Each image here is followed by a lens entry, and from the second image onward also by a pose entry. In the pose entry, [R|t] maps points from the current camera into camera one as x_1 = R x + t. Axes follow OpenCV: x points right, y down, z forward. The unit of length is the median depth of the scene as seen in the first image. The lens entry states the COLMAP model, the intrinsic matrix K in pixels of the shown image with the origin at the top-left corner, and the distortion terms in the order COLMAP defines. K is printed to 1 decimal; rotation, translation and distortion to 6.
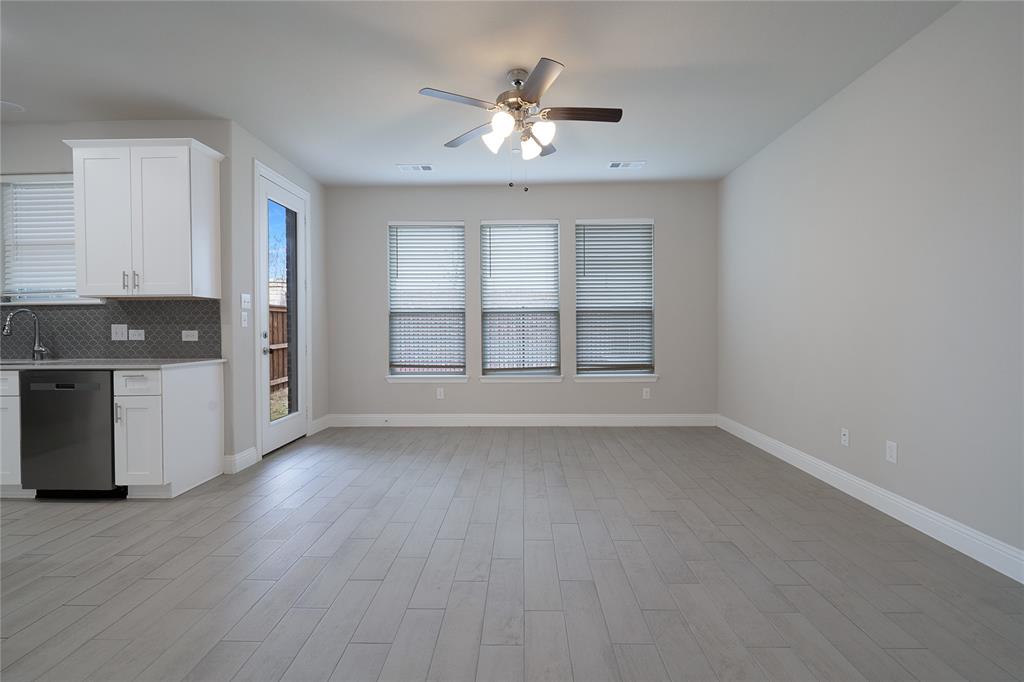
lens RADIAL K [[460.5, 0, 513.5], [0, 460.5, 334.5], [0, 0, 1]] dist [-0.001118, -0.000160]
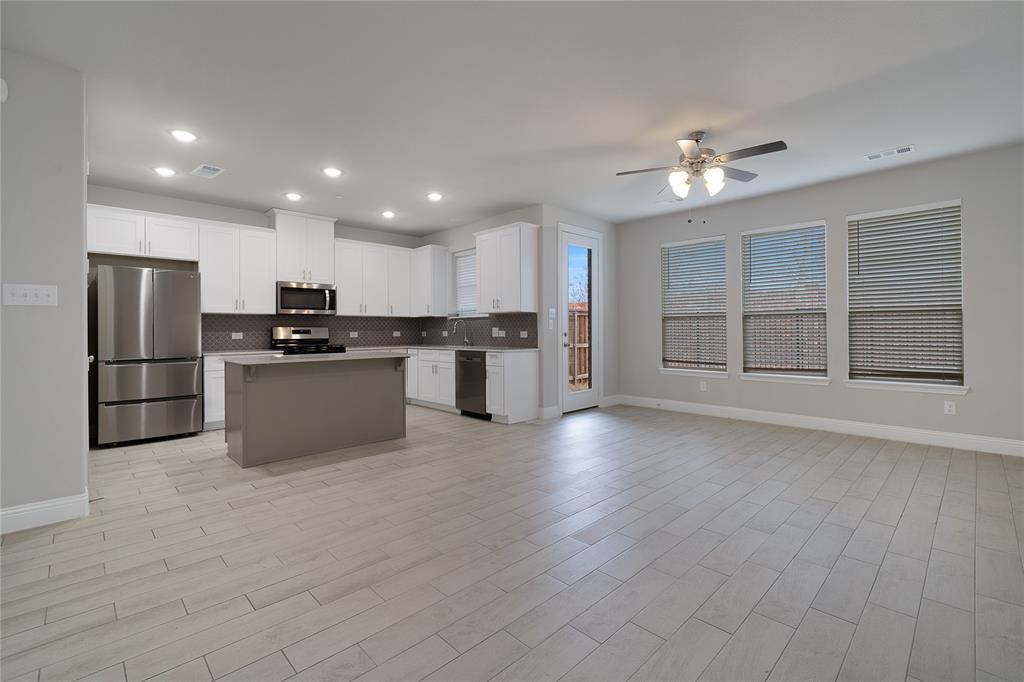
lens RADIAL K [[447.9, 0, 511.0], [0, 447.9, 331.3], [0, 0, 1]] dist [-0.001959, 0.000391]
pose [[0.711991, 0.003303, -0.702180, 0.422148], [-0.009239, 0.999946, -0.004665, -0.000694], [0.702127, 0.009809, 0.711984, -0.209742]]
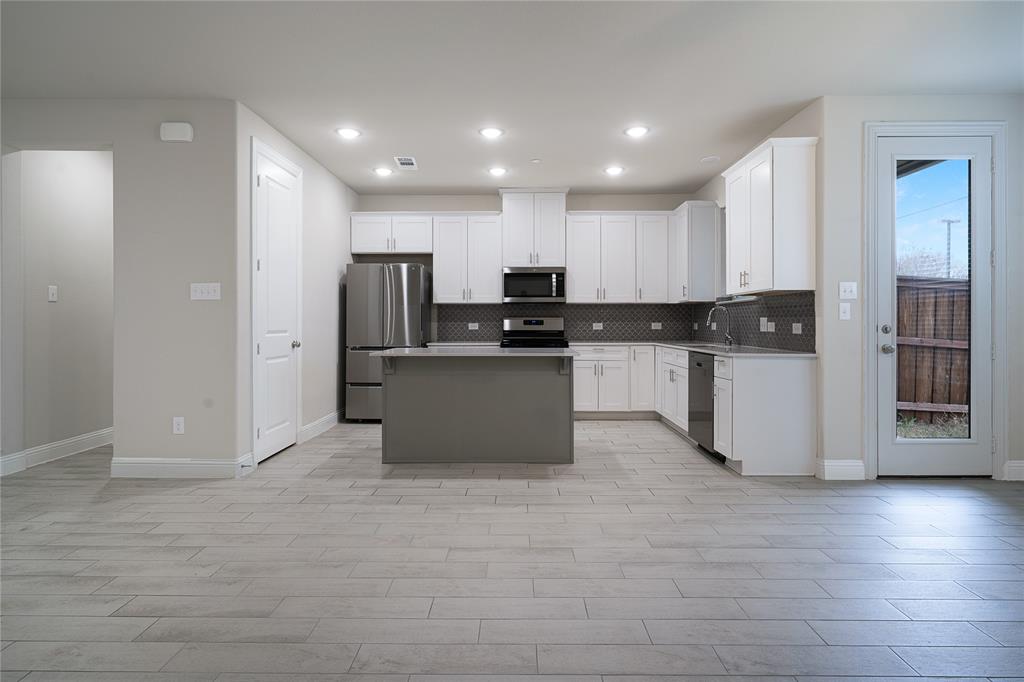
lens RADIAL K [[521.8, 0, 513.5], [0, 521.8, 321.9], [0, 0, 1]] dist [0.005214, -0.000903]
pose [[0.011792, 0.004092, -0.999922, 0.424183], [-0.014155, 0.999892, 0.003925, -0.007316], [0.999830, 0.014107, 0.011849, 0.367670]]
